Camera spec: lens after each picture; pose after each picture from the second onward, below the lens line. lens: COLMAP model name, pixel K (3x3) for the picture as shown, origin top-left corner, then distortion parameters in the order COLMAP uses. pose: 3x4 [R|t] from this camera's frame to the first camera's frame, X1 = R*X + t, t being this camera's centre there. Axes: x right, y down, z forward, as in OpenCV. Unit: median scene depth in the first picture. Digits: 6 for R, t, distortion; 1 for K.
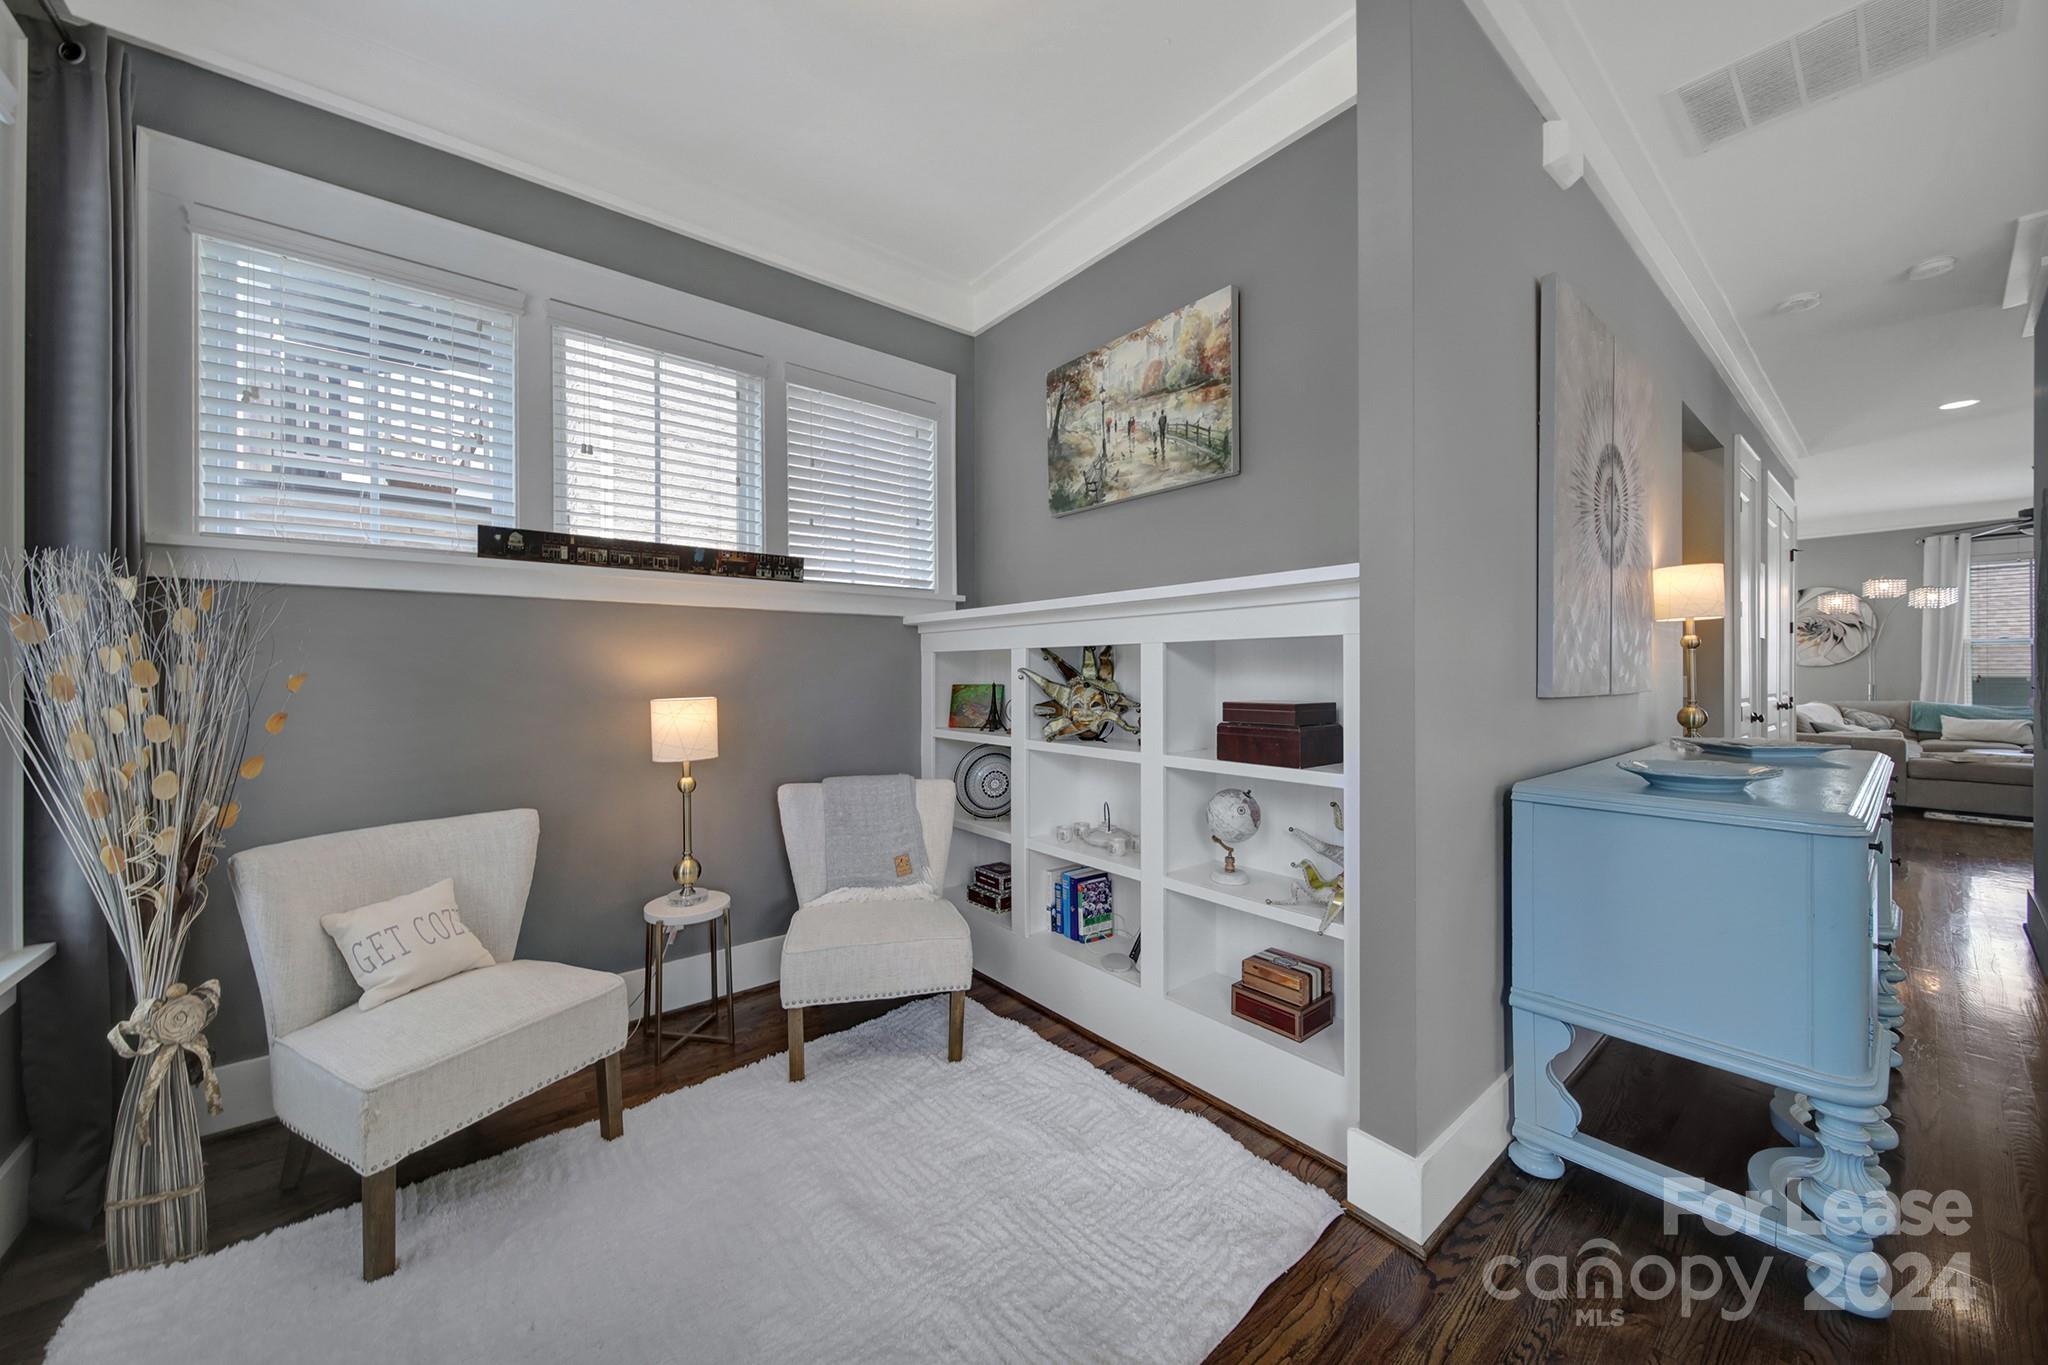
lens RADIAL K [[739.0, 0, 1019.2], [0, 739.0, 676.4], [0, 0, 1]] dist [-0.000500, -0.000153]
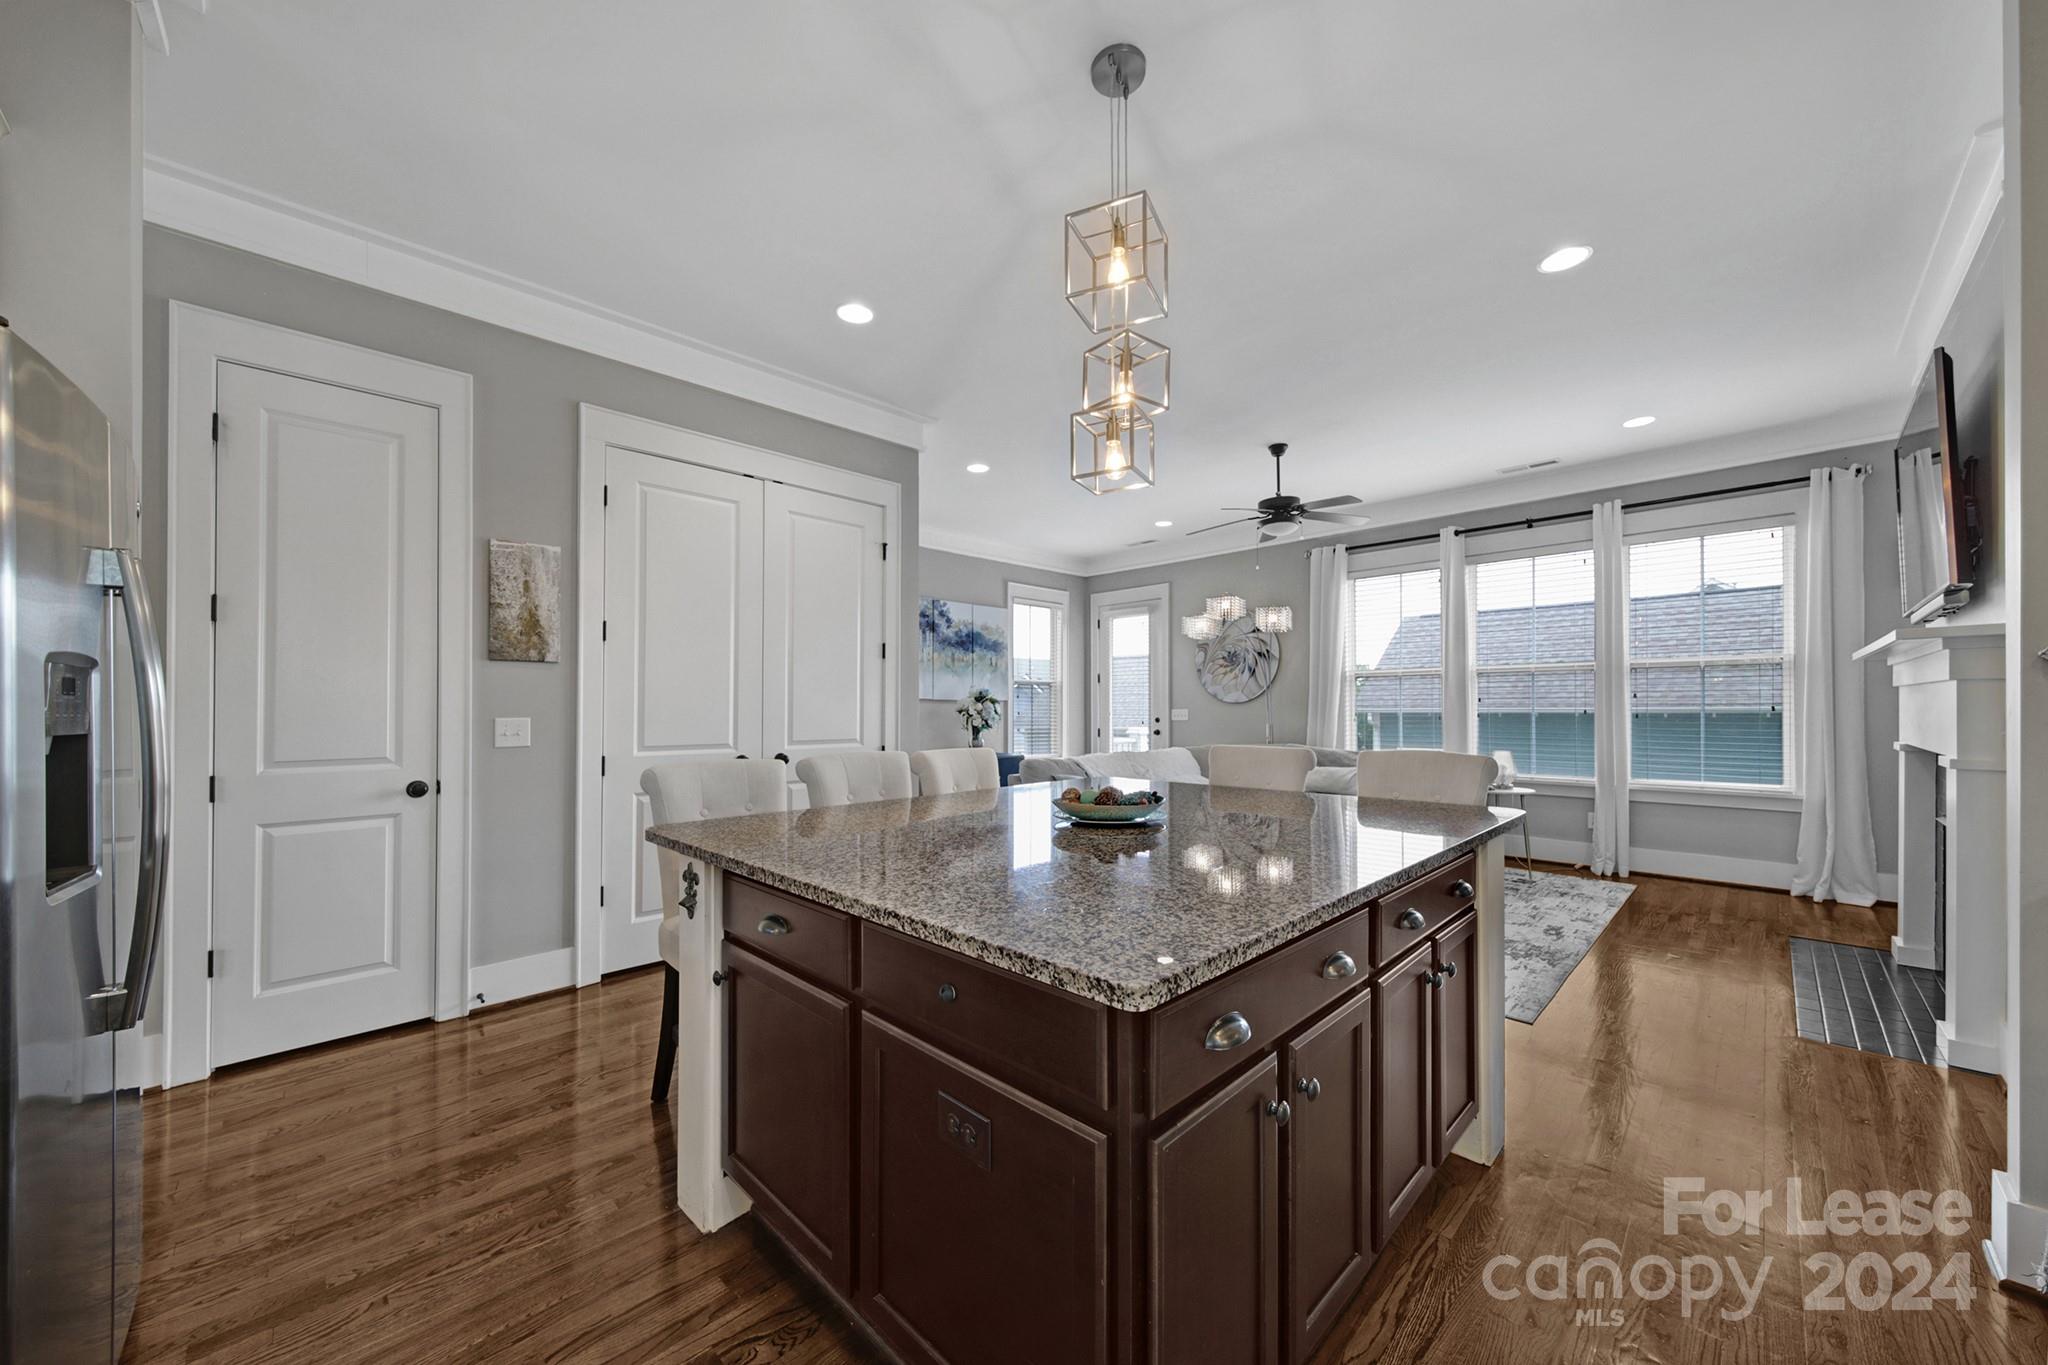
lens RADIAL K [[737.1, 0, 1018.1], [0, 737.1, 709.7], [0, 0, 1]] dist [0.000119, -0.000024]
pose [[0.995649, -0.000642, 0.093176, 0.819521], [0.000549, 0.999999, 0.001031, -0.006961], [-0.093177, -0.000975, 0.995649, 0.196506]]
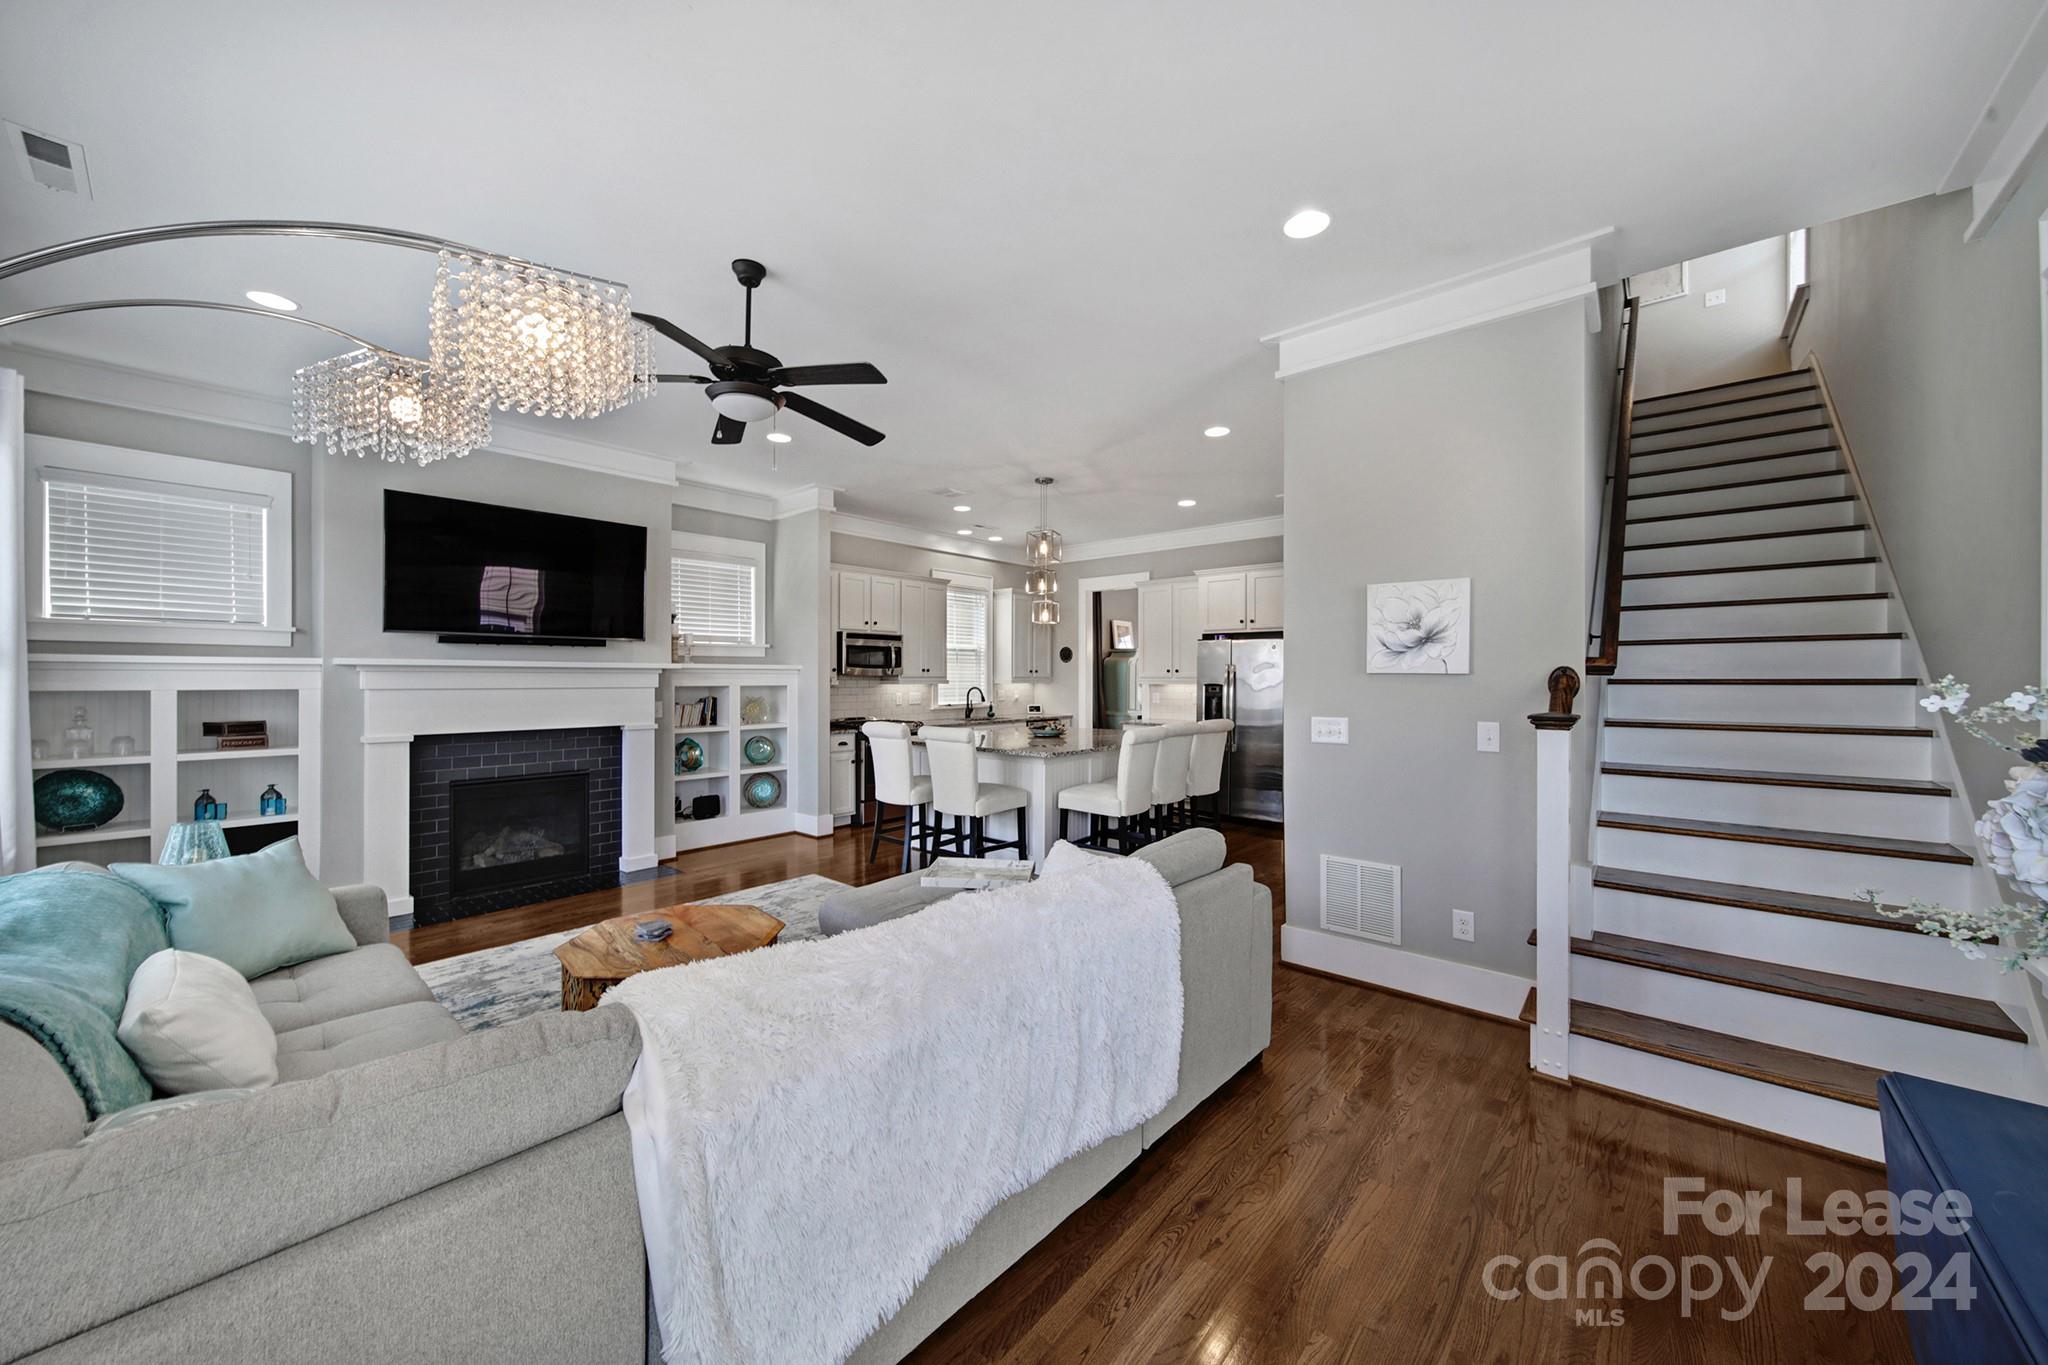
lens RADIAL K [[739.0, 0, 1019.2], [0, 739.0, 676.4], [0, 0, 1]] dist [-0.000500, -0.000153]
pose [[-0.986215, 0.005508, -0.165377, 1.025400], [0.005289, 0.999984, 0.001765, -0.028122], [0.165384, 0.000866, -0.986229, 1.165403]]
